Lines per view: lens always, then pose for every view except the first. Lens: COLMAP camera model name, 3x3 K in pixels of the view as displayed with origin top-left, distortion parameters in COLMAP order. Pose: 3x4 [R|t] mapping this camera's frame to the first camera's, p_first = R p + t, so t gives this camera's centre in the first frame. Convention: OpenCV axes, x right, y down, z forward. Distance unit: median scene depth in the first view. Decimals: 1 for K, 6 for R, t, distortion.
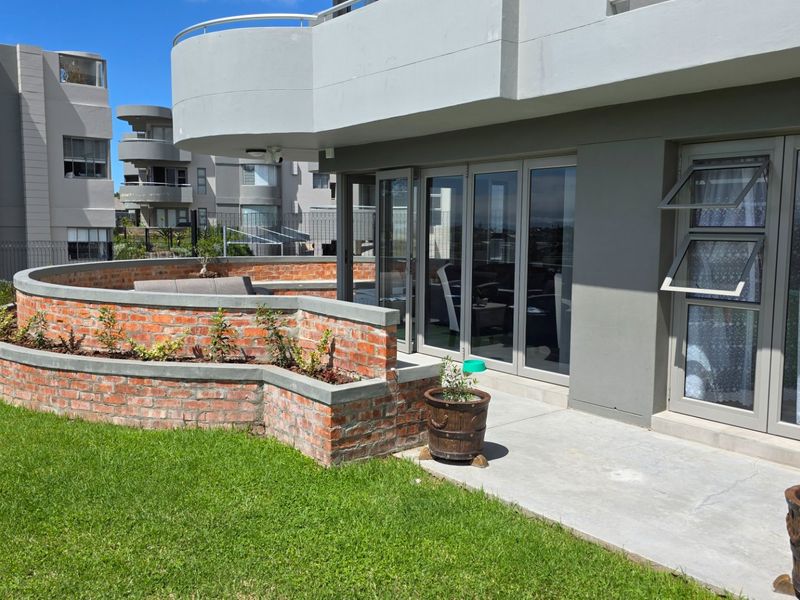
lens RADIAL K [[714.5, 0, 400.5], [0, 714.5, 299.0], [0, 0, 1]] dist [0.038179, -0.004191]
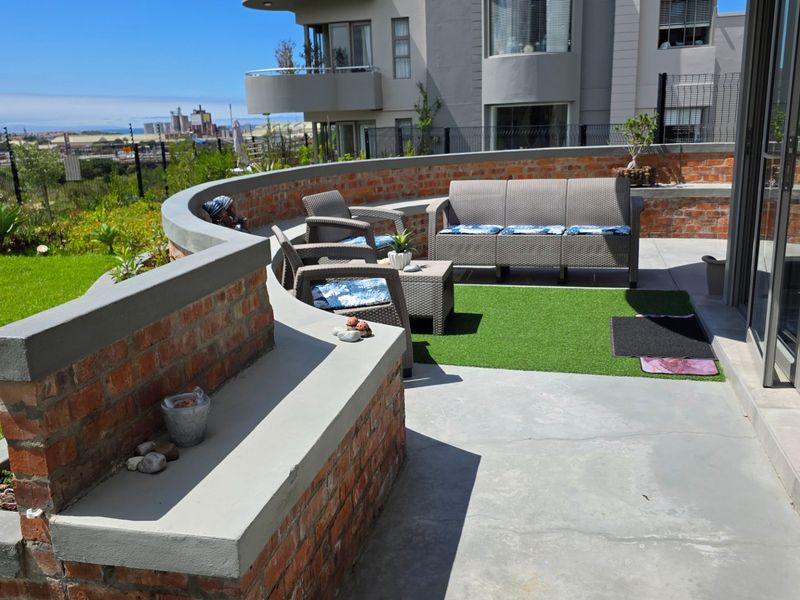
lens RADIAL K [[714.5, 0, 400.3], [0, 714.5, 299.7], [0, 0, 1]] dist [0.038179, -0.004191]
pose [[0.608803, 0.166671, -0.775616, 0.127049], [-0.042873, 0.983165, 0.177618, -0.023691], [0.792162, -0.074882, 0.605700, 0.372380]]
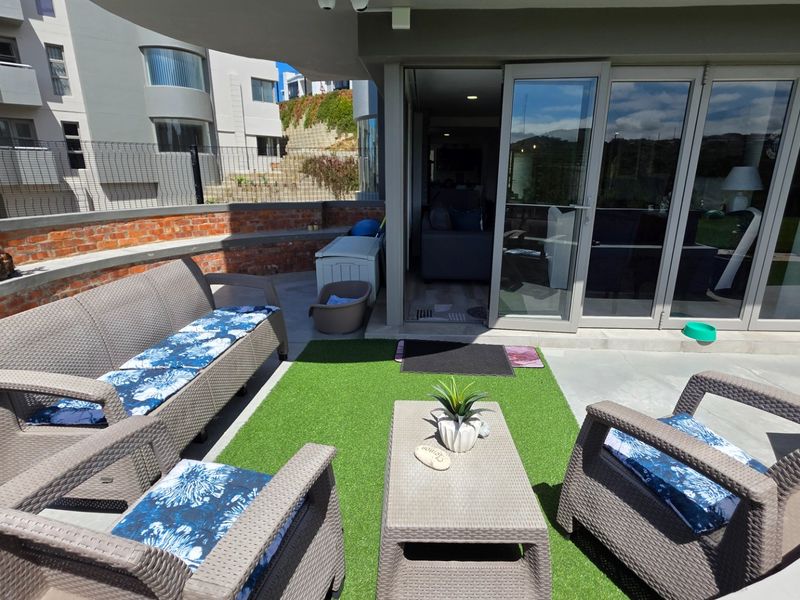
lens RADIAL K [[429.1, 0, 403.6], [0, 429.1, 299.4], [0, 0, 1]] dist [0.001172, -0.000409]
pose [[0.654857, -0.219982, 0.723028, -0.272879], [0.080843, 0.971600, 0.222390, -0.046471], [-0.751416, -0.087182, 0.654043, 0.537312]]
